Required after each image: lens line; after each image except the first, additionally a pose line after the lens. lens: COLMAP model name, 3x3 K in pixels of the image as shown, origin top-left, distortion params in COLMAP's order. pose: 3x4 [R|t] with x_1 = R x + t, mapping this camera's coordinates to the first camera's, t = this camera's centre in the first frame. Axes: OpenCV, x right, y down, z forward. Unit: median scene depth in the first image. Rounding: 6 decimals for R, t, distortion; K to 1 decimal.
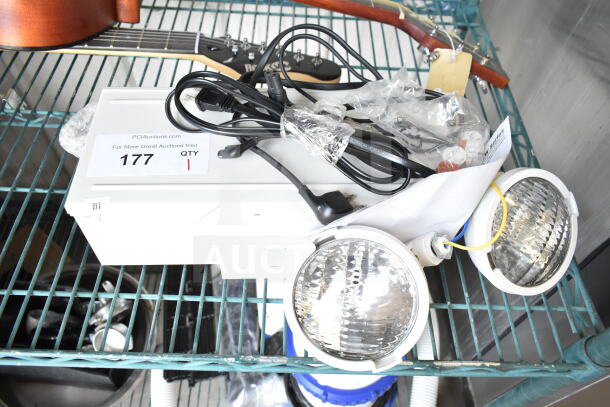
lens RADIAL K [[404.1, 0, 305.0], [0, 404.1, 203.5], [0, 0, 1]] dist [-0.104909, 0.083655]
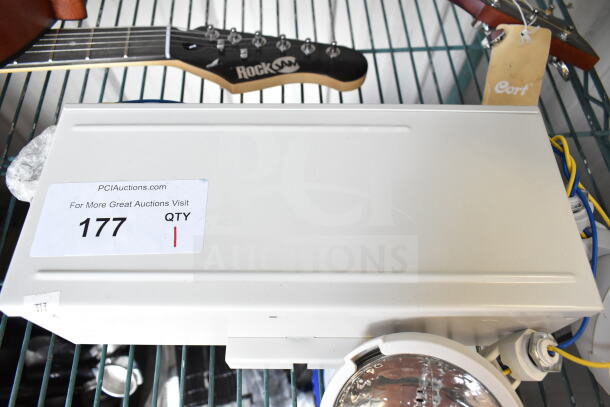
lens RADIAL K [[404.1, 0, 305.0], [0, 404.1, 203.5], [0, 0, 1]] dist [-0.104909, 0.083655]
pose [[0.996835, -0.074825, -0.026855, -0.023146], [0.077629, 0.989005, 0.125868, -0.181982], [0.017142, -0.127554, 0.991683, 0.241607]]
